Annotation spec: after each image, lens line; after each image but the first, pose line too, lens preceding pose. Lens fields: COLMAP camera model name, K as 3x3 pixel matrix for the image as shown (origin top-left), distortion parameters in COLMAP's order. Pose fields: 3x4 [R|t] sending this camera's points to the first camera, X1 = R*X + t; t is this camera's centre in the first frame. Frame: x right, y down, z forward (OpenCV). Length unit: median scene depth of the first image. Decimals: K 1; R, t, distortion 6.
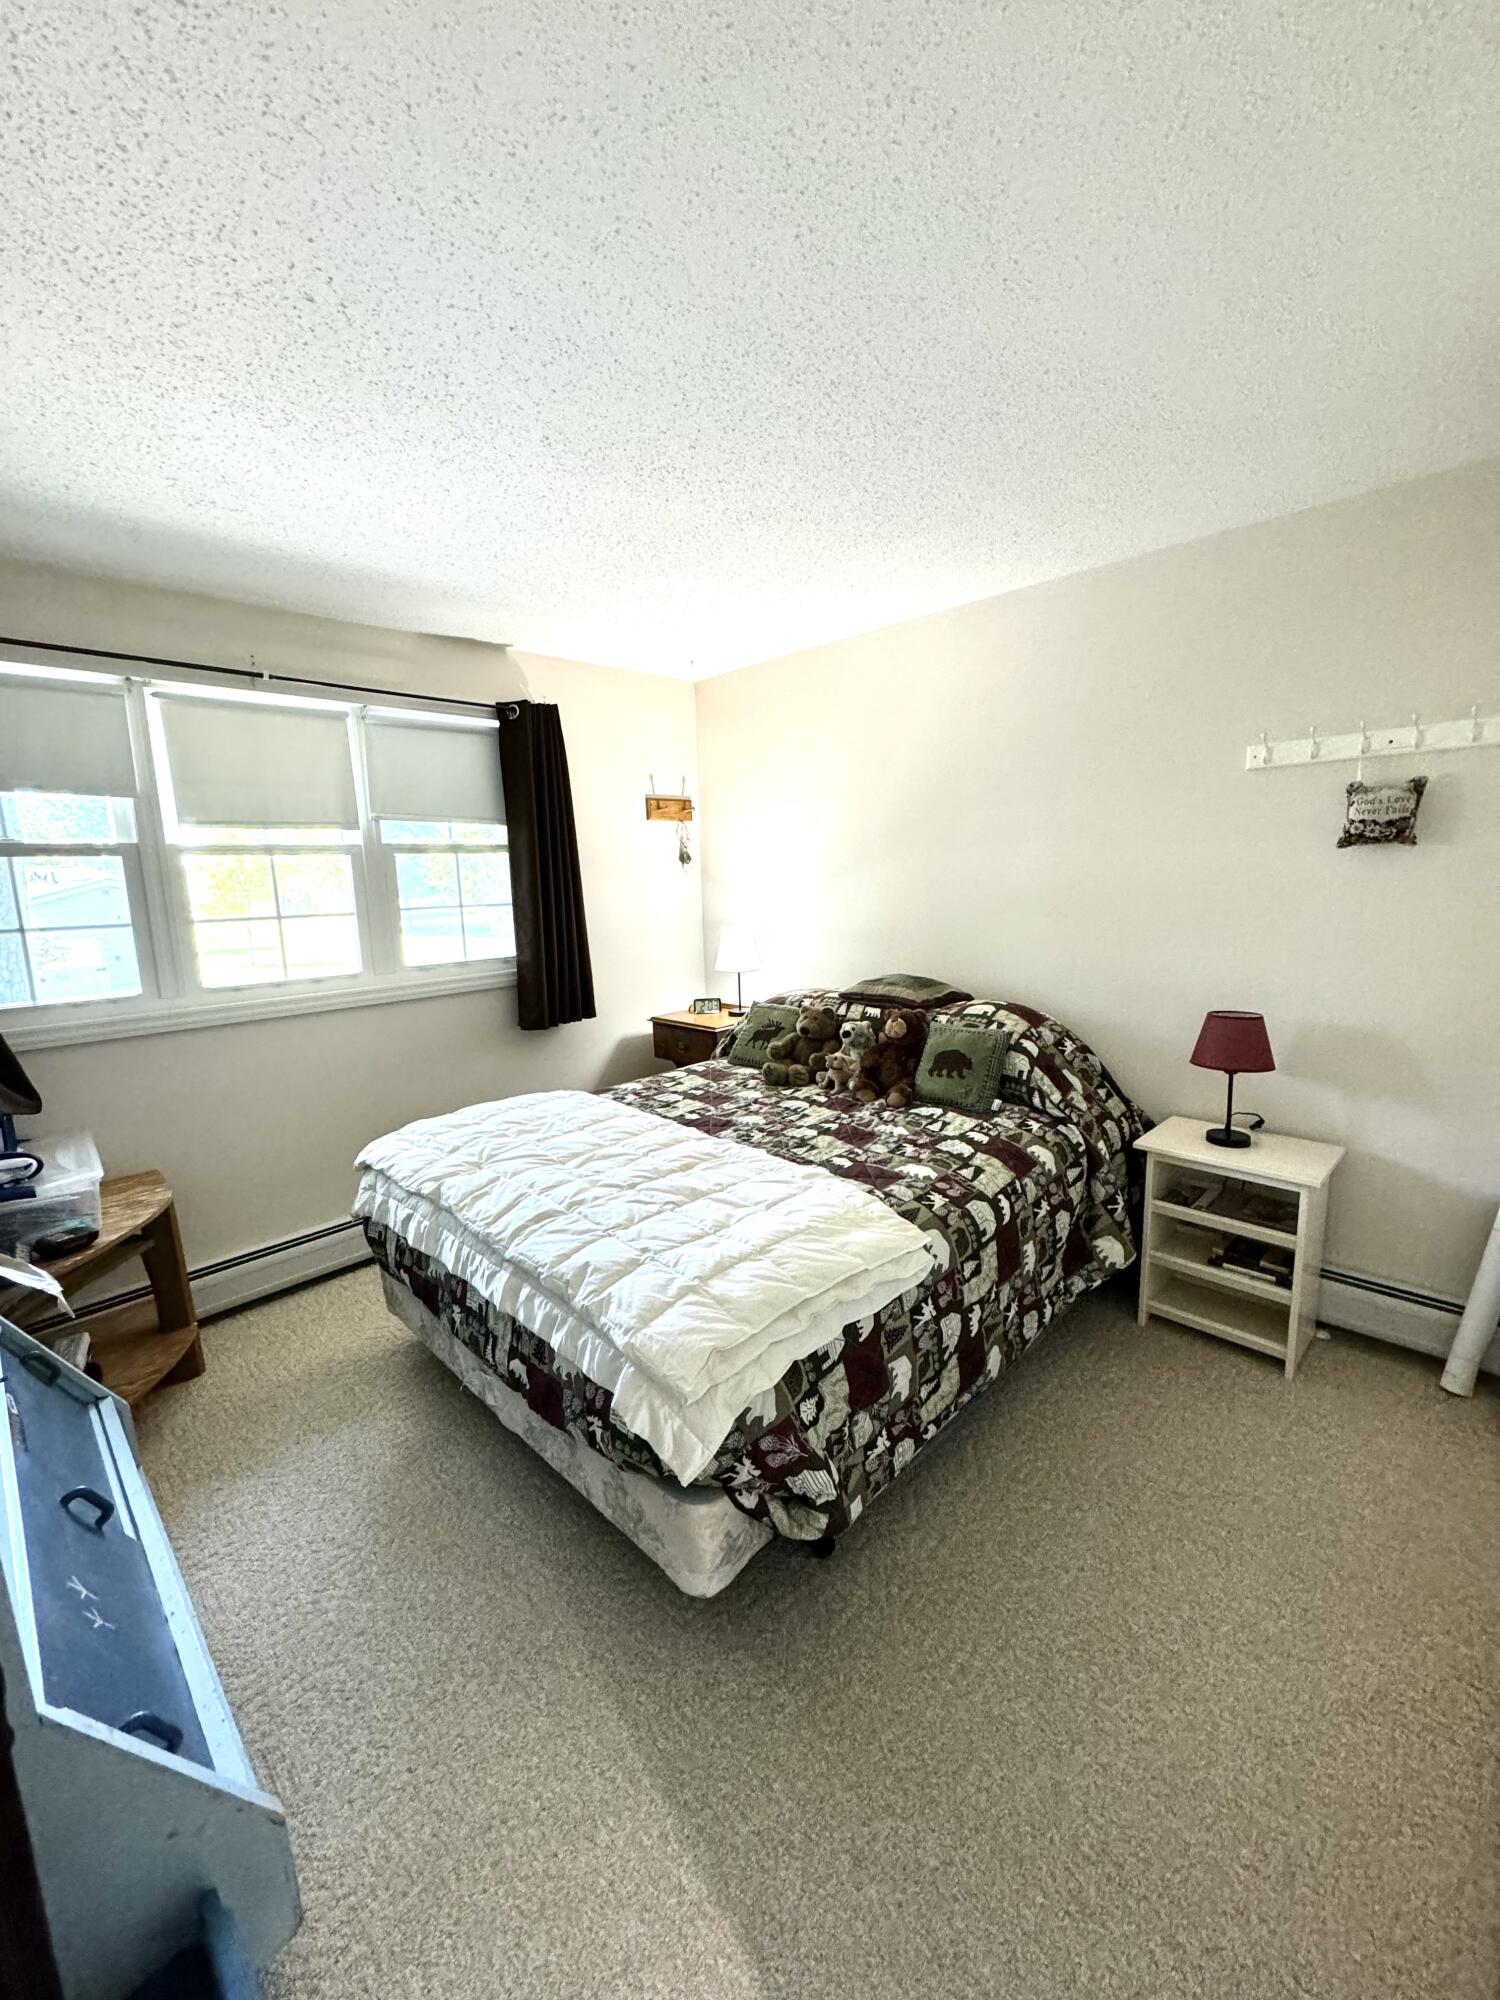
lens RADIAL K [[793.9, 0, 747.9], [0, 793.9, 999.9], [0, 0, 1]] dist [-0.003761, 0.000310]
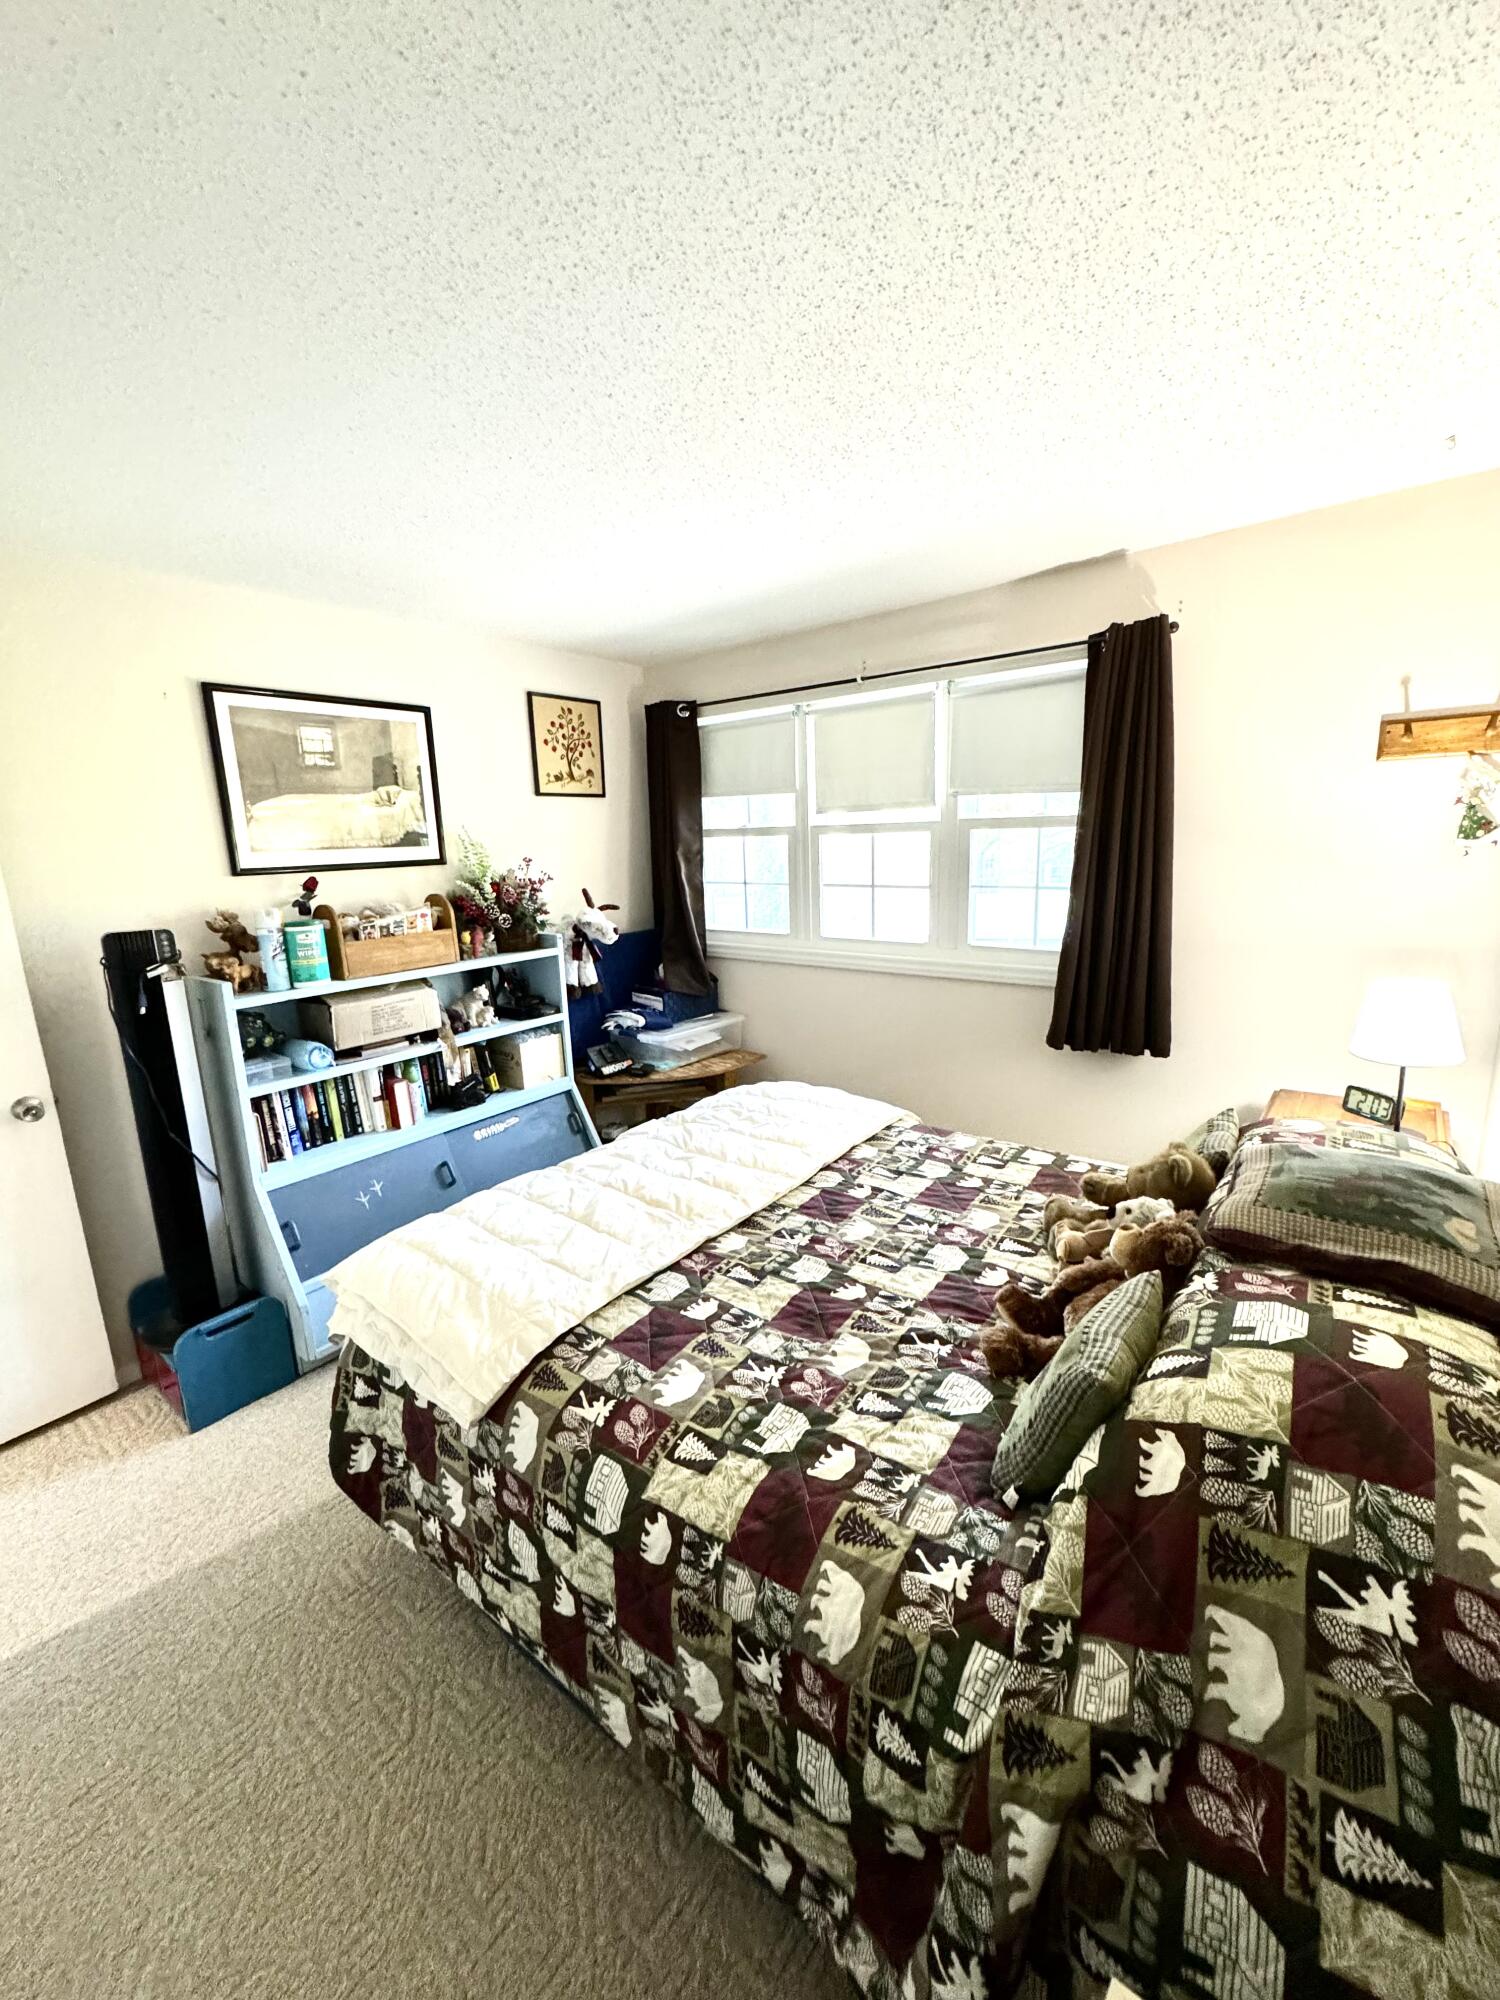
lens RADIAL K [[793.9, 0, 744.8], [0, 793.9, 996.9], [0, 0, 1]] dist [-0.003761, 0.000310]
pose [[0.113024, 0.226396, -0.967456, 0.615865], [-0.126349, 0.969065, 0.212012, -0.187689], [0.985526, 0.098275, 0.138132, 0.737861]]
